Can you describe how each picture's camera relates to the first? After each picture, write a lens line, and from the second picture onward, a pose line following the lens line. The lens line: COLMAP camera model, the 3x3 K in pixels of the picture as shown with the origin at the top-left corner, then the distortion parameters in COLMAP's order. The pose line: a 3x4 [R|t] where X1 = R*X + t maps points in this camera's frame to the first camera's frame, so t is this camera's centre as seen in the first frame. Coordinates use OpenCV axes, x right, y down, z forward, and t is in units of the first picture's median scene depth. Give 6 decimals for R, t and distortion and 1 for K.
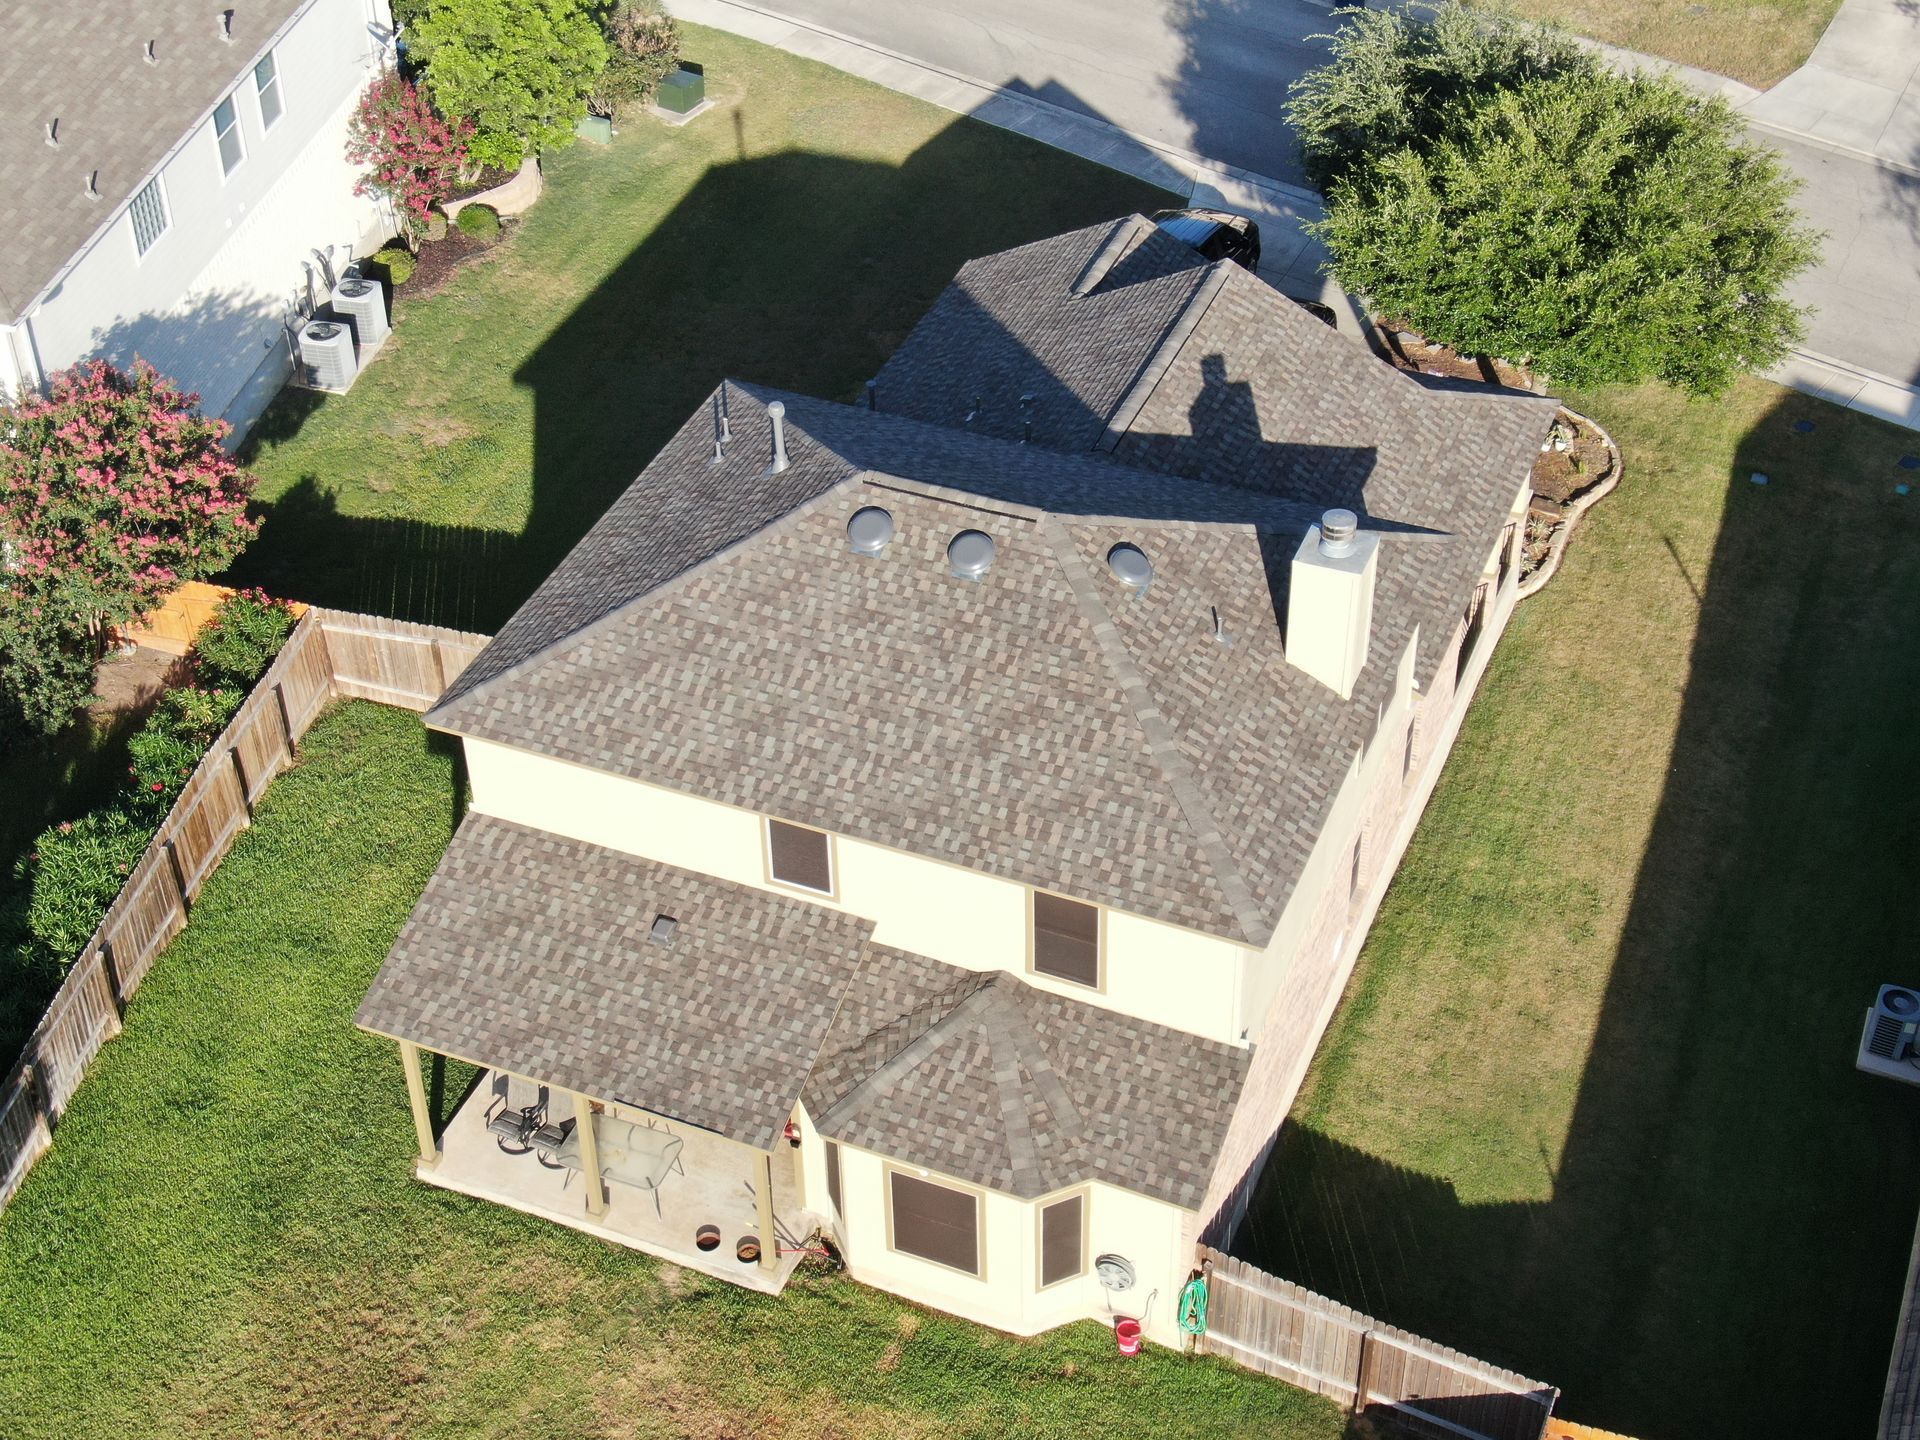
lens RADIAL K [[2788.7, 0, 960.0], [0, 2788.7, 720.0], [0, 0, 1]] dist [0.417445, -1.927475]
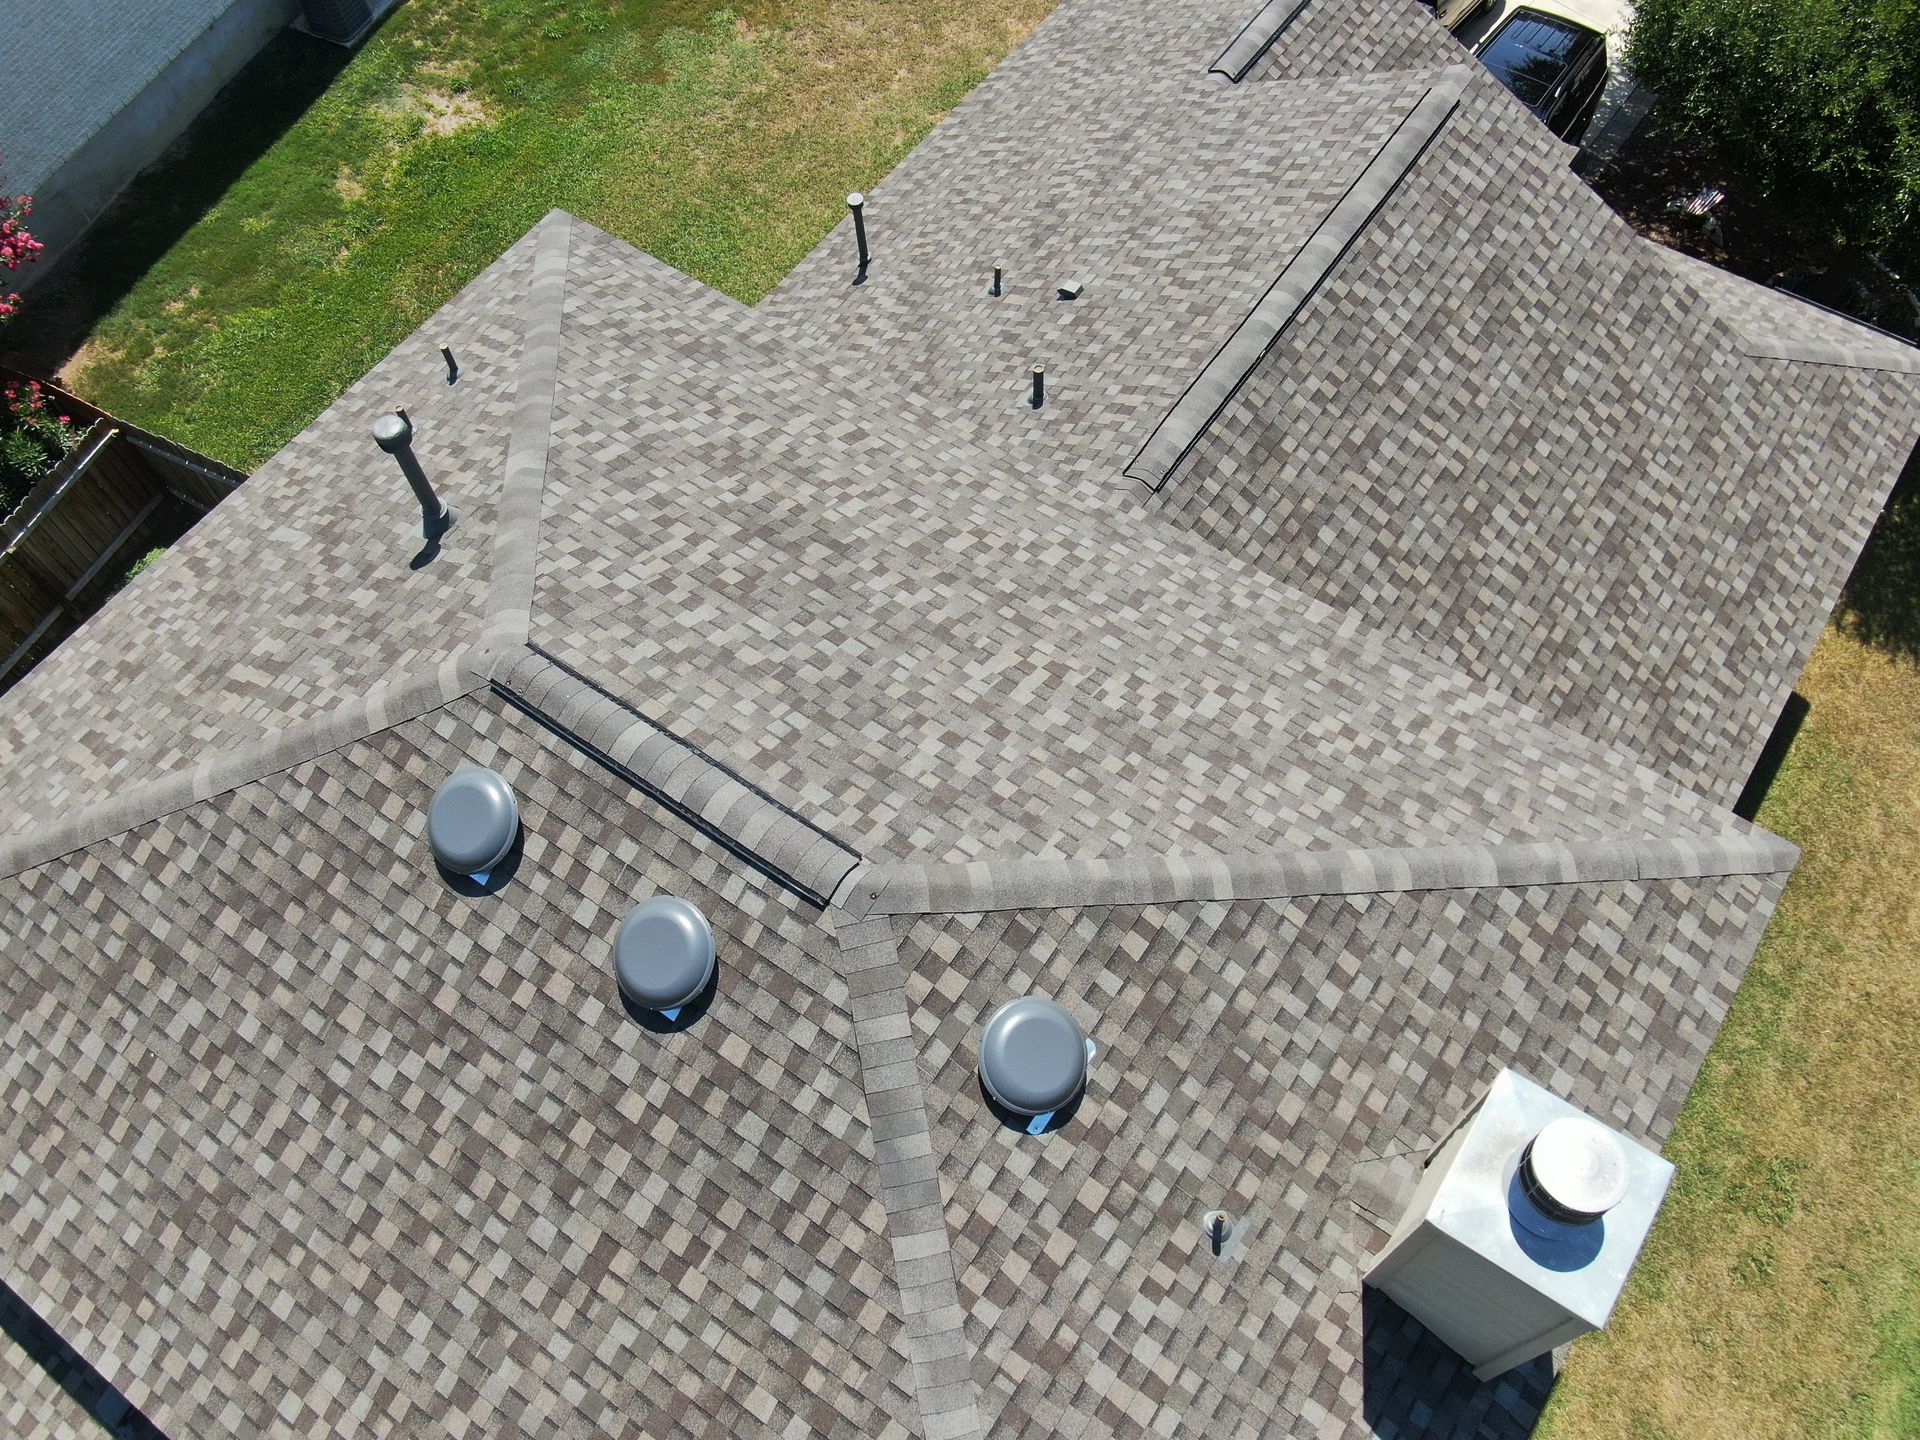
lens RADIAL K [[1527.5, 0, 956.3], [0, 1527.5, 717.1], [0, 0, 1]] dist [0.000524, -0.008682]
pose [[0.976396, 0.176731, -0.124169, 0.069146], [-0.118663, 0.919273, 0.375307, -0.182809], [0.180474, -0.351714, 0.918546, 0.808009]]
